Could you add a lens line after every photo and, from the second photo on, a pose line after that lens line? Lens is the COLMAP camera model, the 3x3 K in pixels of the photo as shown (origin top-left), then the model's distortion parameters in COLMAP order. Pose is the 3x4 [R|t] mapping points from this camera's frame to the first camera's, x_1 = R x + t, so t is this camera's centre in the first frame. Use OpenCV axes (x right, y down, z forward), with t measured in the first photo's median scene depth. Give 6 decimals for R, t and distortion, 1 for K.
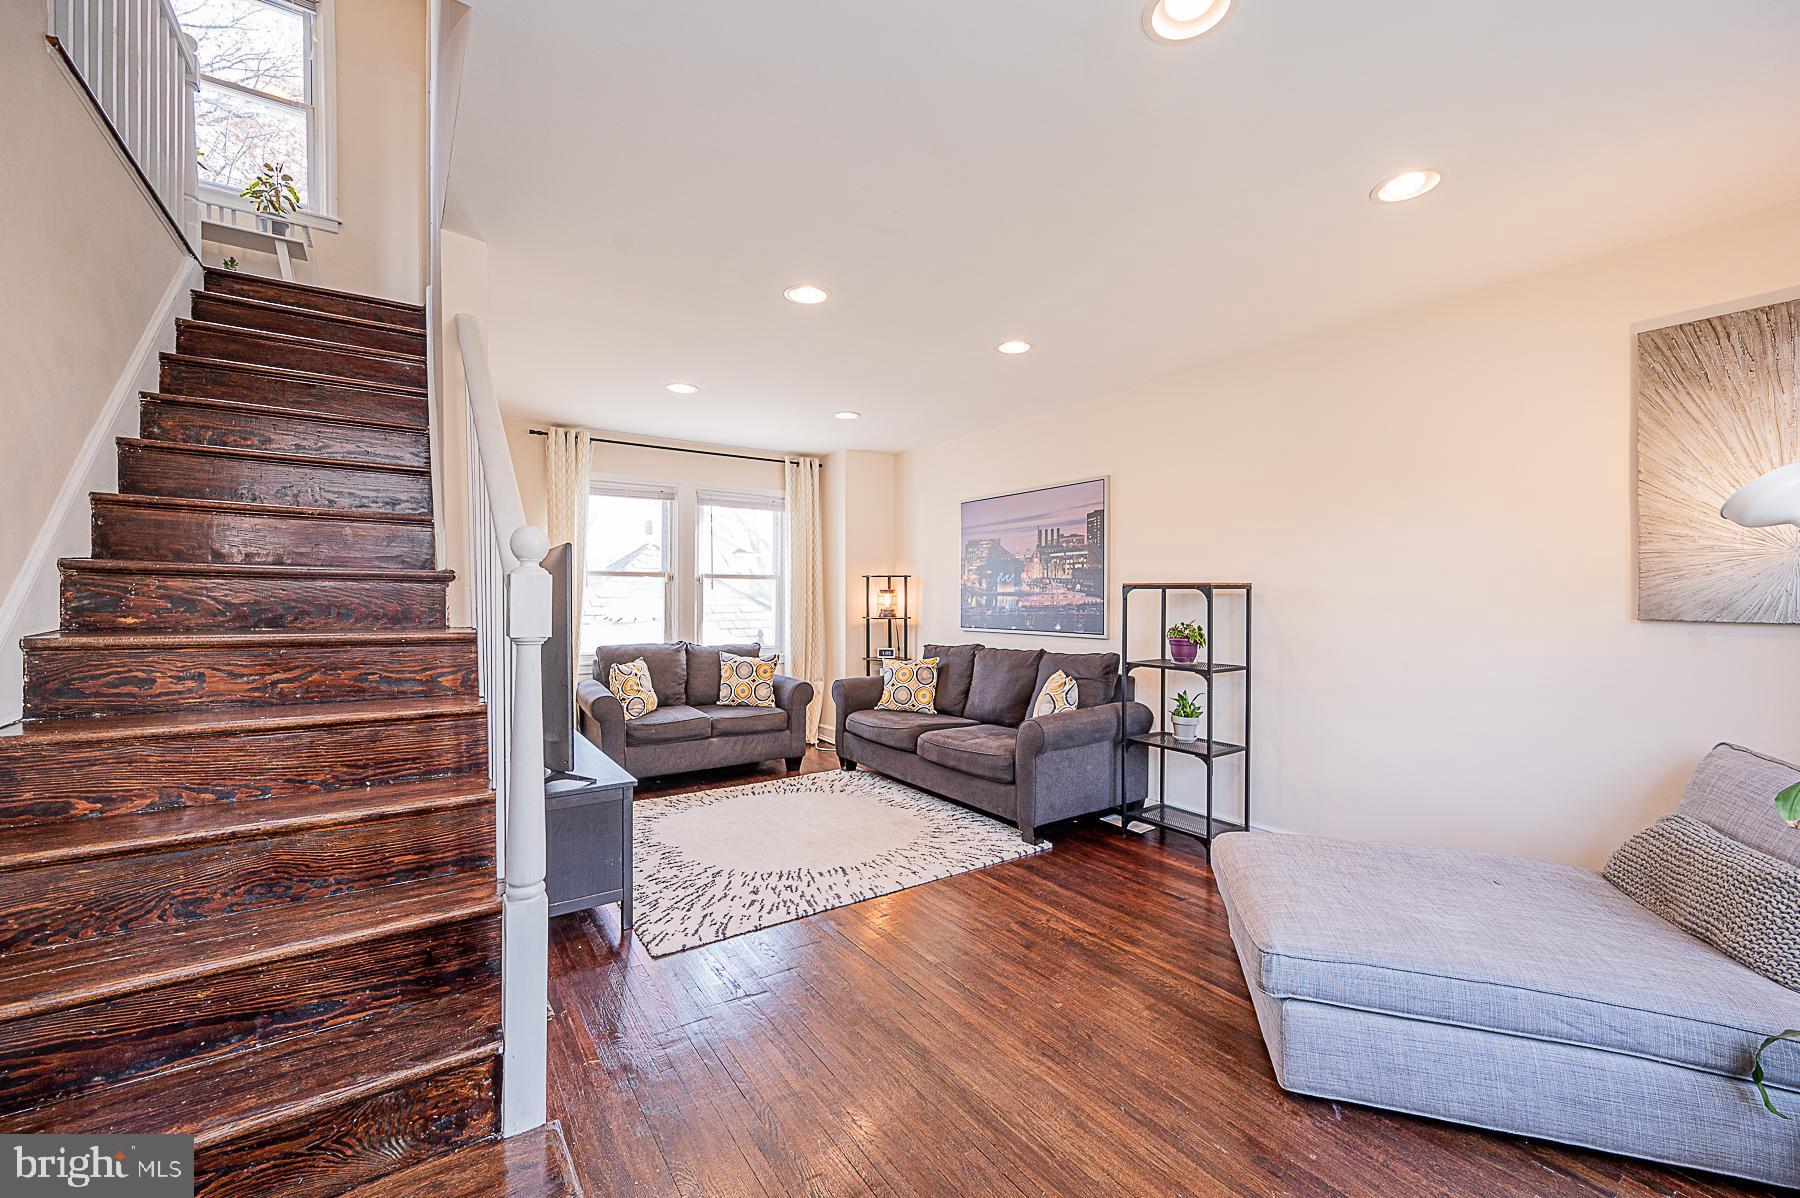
lens RADIAL K [[707.6, 0, 900.0], [0, 707.6, 599.0], [0, 0, 1]] dist [-0.001447, -0.000289]
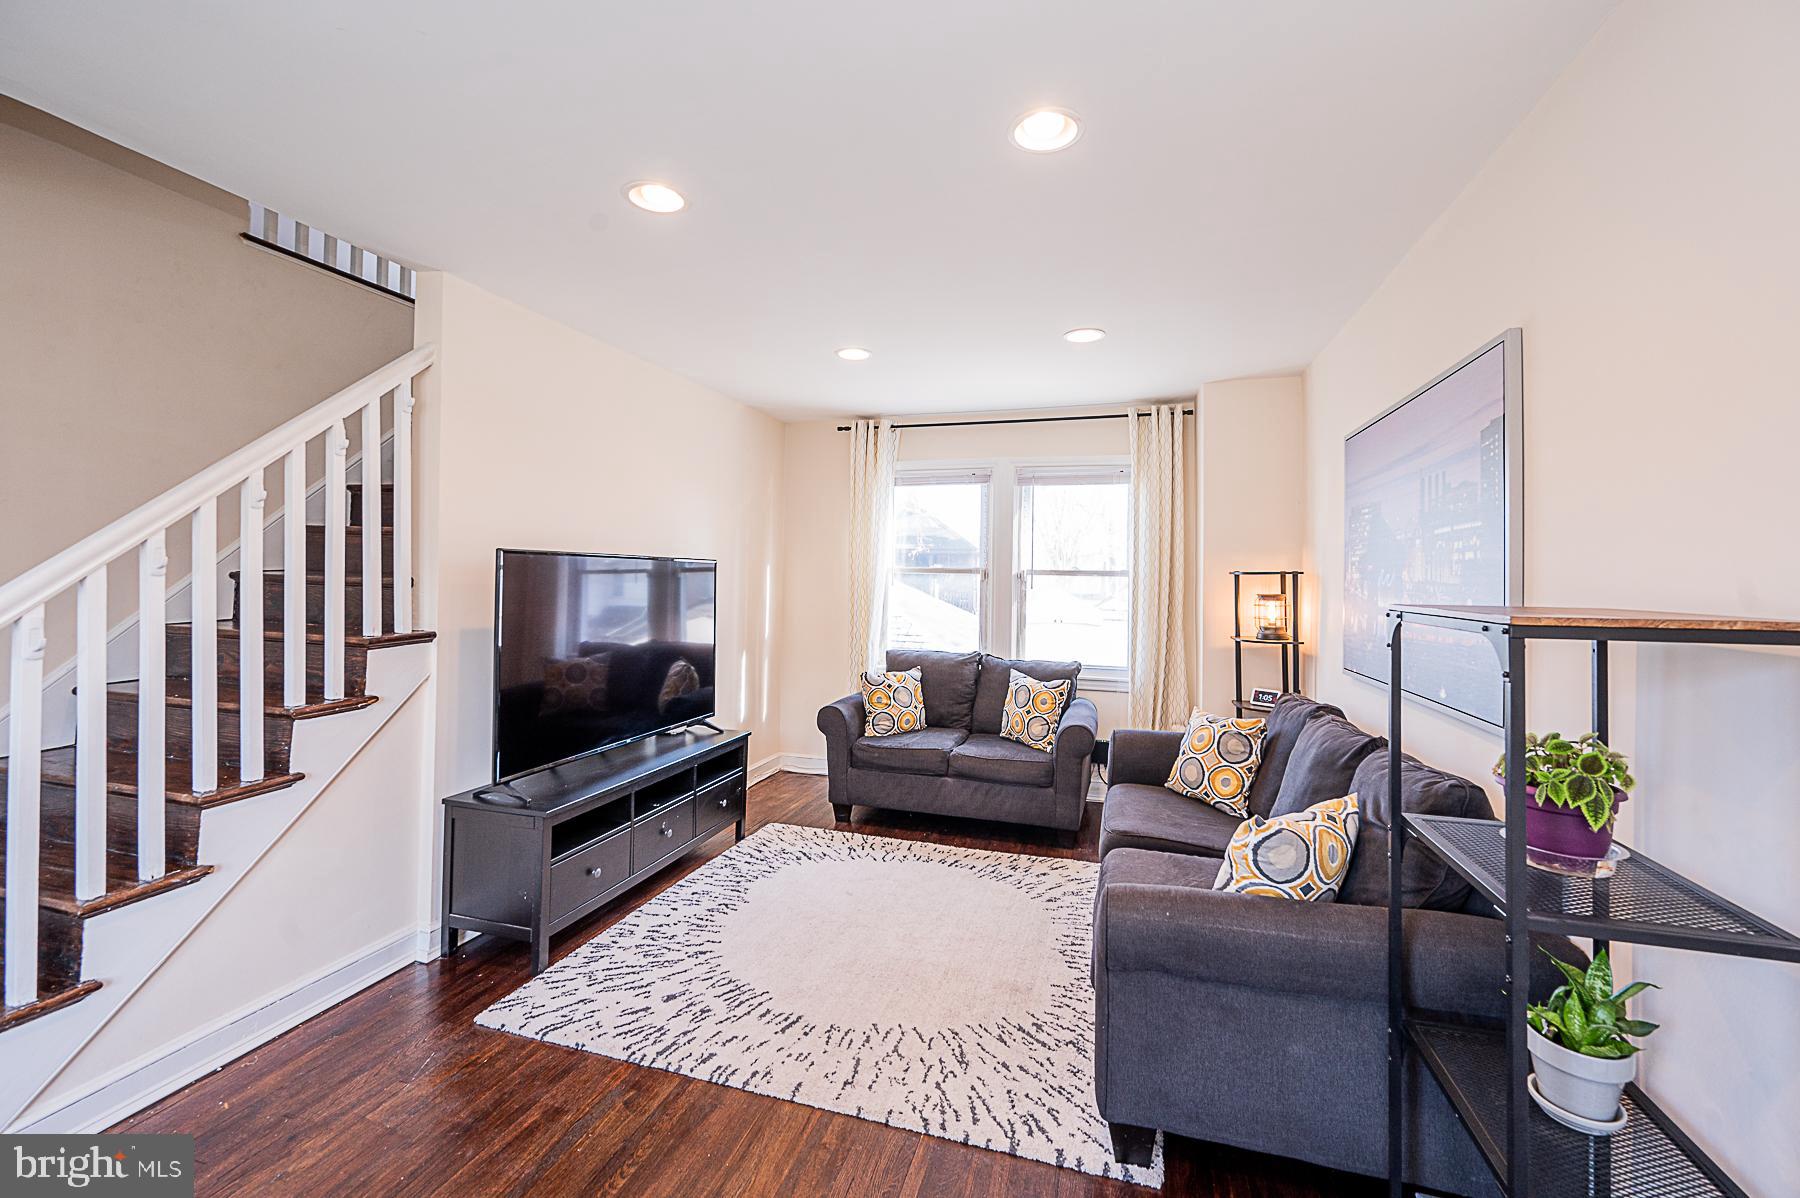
lens RADIAL K [[750.8, 0, 897.6], [0, 750.8, 566.5], [0, 0, 1]] dist [-0.001514, -0.000505]
pose [[0.625227, -0.003766, -0.780434, 0.342851], [-0.016978, 0.999686, -0.018426, -0.023903], [0.780258, 0.024770, 0.624967, 0.396748]]
